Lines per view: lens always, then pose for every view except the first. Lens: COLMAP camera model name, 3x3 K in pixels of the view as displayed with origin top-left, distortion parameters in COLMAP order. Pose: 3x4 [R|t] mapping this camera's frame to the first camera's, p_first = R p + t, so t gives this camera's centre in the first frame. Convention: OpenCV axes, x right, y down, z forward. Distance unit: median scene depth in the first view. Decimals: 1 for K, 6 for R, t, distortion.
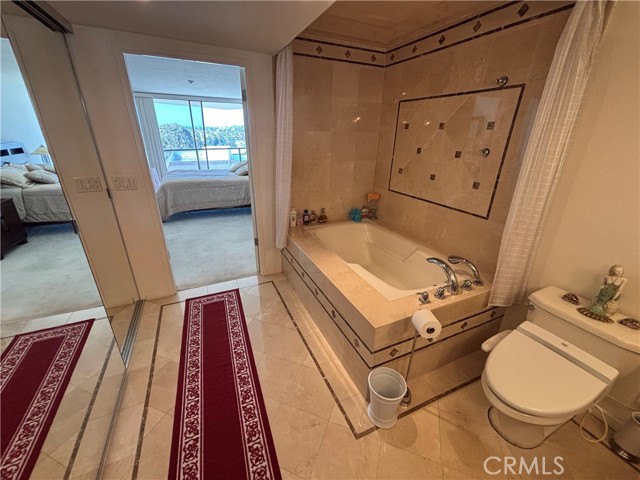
lens RADIAL K [[259.6, 0, 318.9], [0, 259.6, 235.9], [0, 0, 1]] dist [-0.002700, -0.000297]
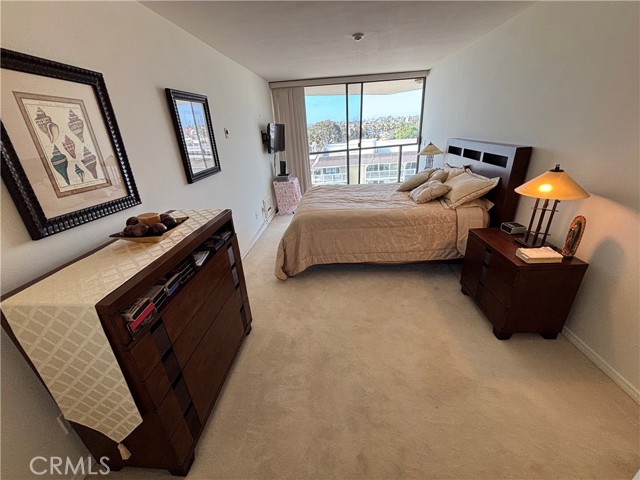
lens RADIAL K [[259.6, 0, 320.7], [0, 259.6, 239.7], [0, 0, 1]] dist [-0.002700, -0.000297]
pose [[0.875836, 0.129471, -0.464918, -0.192261], [-0.109318, 0.991526, 0.070183, -0.151085], [0.470065, -0.010645, 0.882567, 0.361926]]
